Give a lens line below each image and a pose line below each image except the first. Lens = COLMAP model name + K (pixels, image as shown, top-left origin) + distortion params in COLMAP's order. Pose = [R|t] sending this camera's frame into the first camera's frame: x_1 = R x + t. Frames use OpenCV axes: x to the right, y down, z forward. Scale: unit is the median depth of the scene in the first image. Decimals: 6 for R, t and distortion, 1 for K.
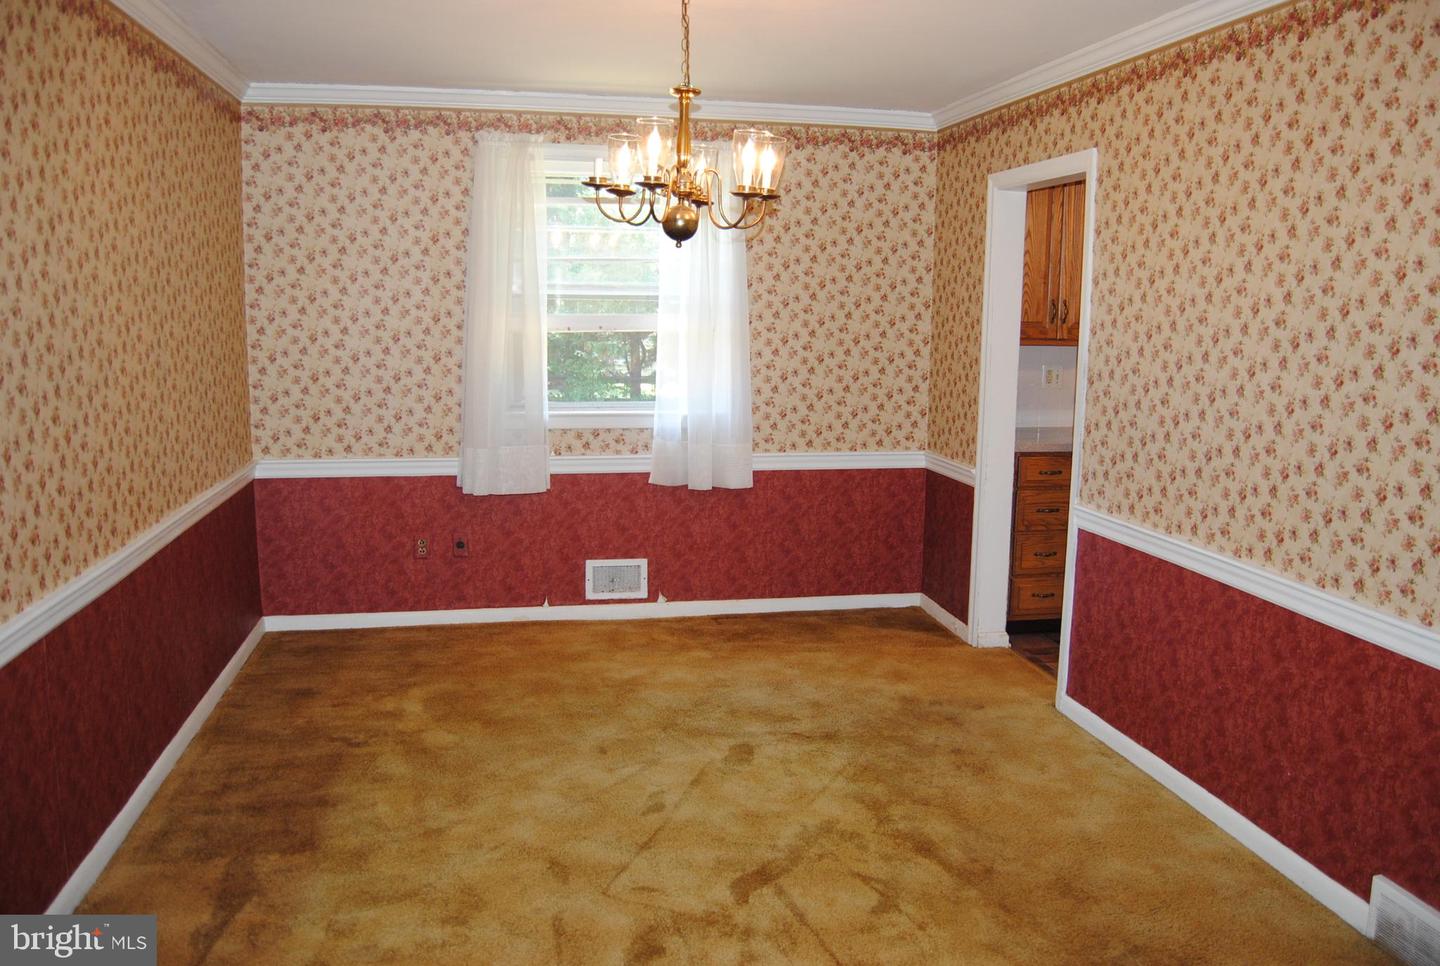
lens RADIAL K [[1146.6, 0, 721.5], [0, 1146.6, 486.5], [0, 0, 1]] dist [-0.086285, 0.027249]
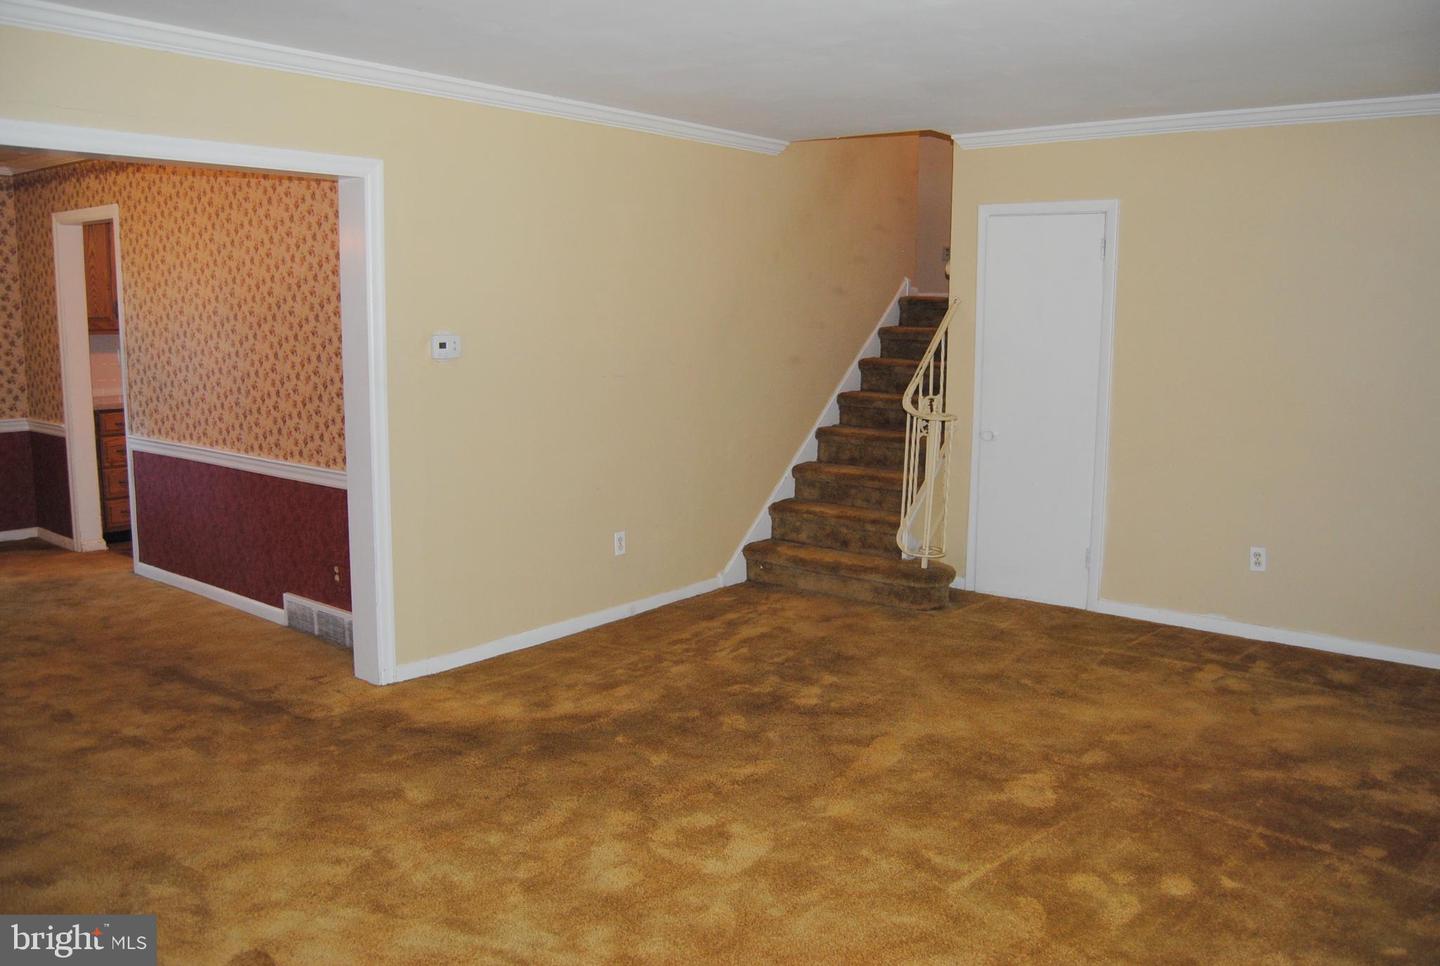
lens RADIAL K [[1146.6, 0, 726.3], [0, 1146.6, 484.9], [0, 0, 1]] dist [-0.086285, 0.027249]
pose [[0.762789, -0.099769, 0.638905, -0.041115], [0.099384, 0.994375, 0.036624, 0.096623], [-0.638965, 0.035561, 0.768414, -0.605227]]
